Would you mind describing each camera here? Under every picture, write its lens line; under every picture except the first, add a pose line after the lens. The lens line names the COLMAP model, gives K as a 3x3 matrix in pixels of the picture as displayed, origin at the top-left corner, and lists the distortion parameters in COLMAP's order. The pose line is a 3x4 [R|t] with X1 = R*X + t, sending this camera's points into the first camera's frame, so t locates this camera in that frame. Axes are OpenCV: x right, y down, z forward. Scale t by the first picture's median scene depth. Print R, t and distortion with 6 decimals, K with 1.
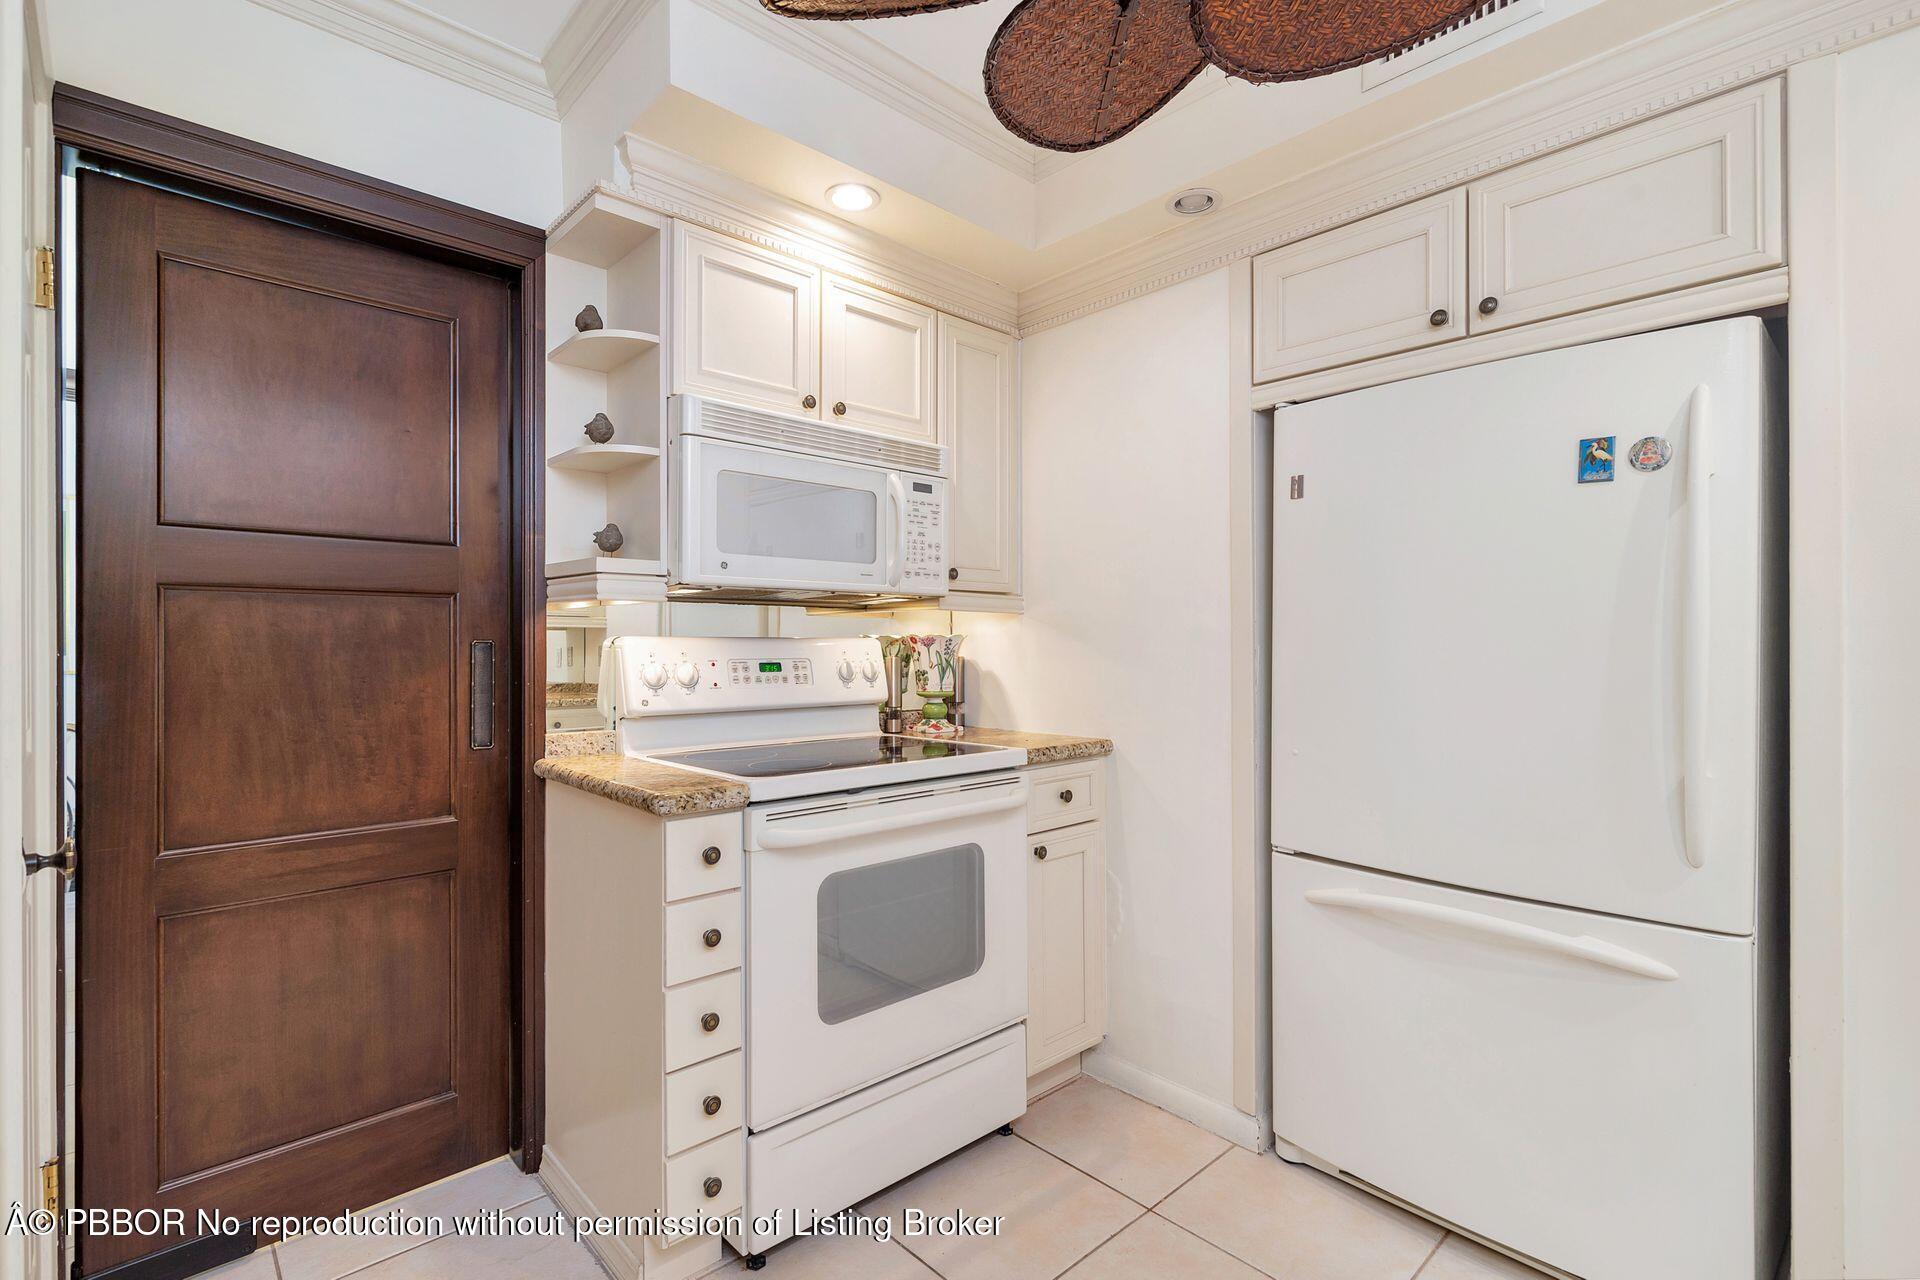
lens RADIAL K [[878.5, 0, 960.0], [0, 878.5, 640.0], [0, 0, 1]] dist [0.000592, 0.000012]
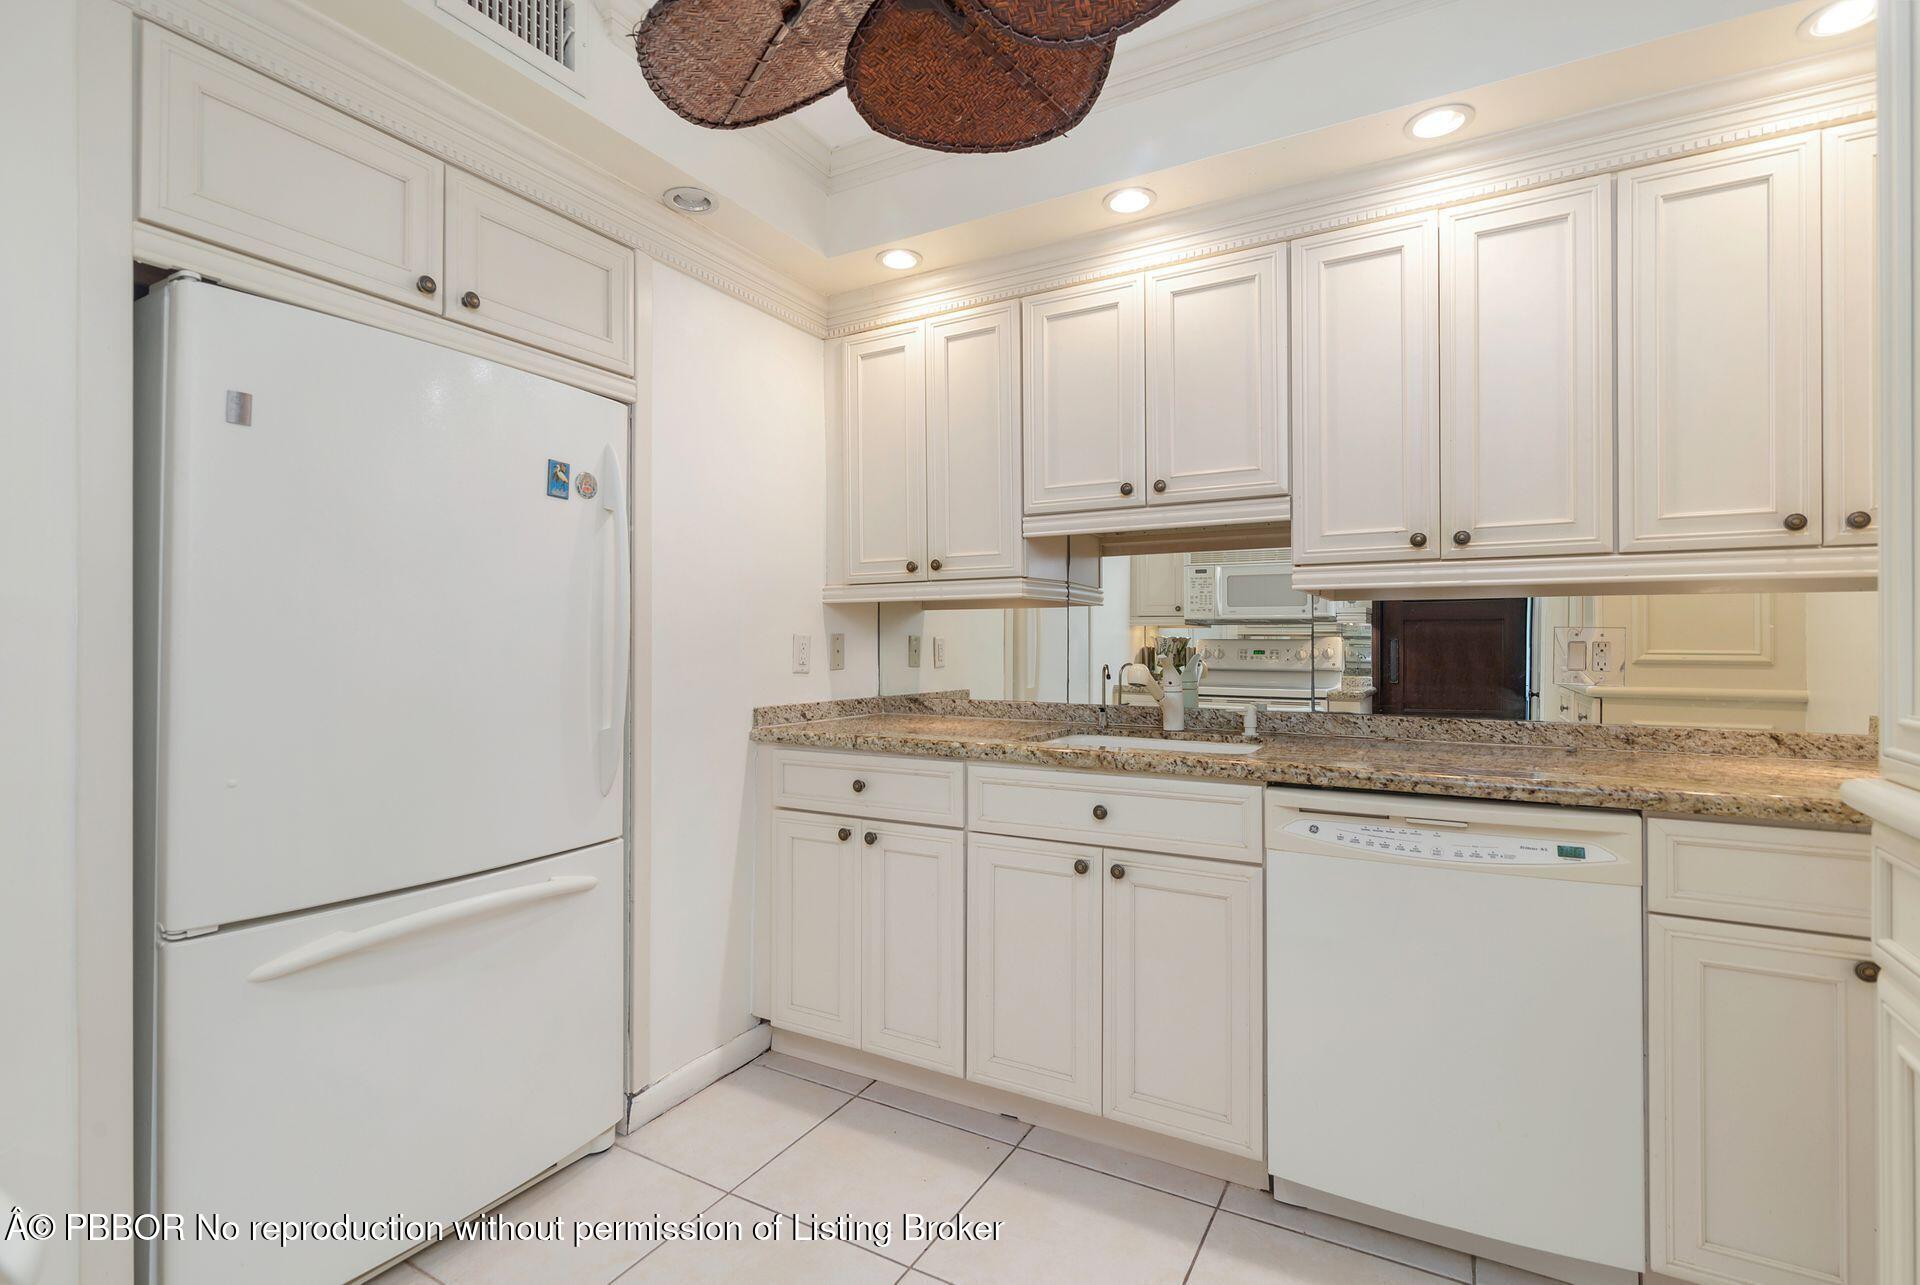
lens RADIAL K [[886.6, 0, 960.0], [0, 886.6, 642.5], [0, 0, 1]] dist [-0.011465, 0.000220]
pose [[-0.300124, -0.006731, 0.953876, -0.596580], [-0.007652, 0.999960, 0.004649, 0.008639], [-0.953869, -0.005904, -0.300164, 0.833521]]
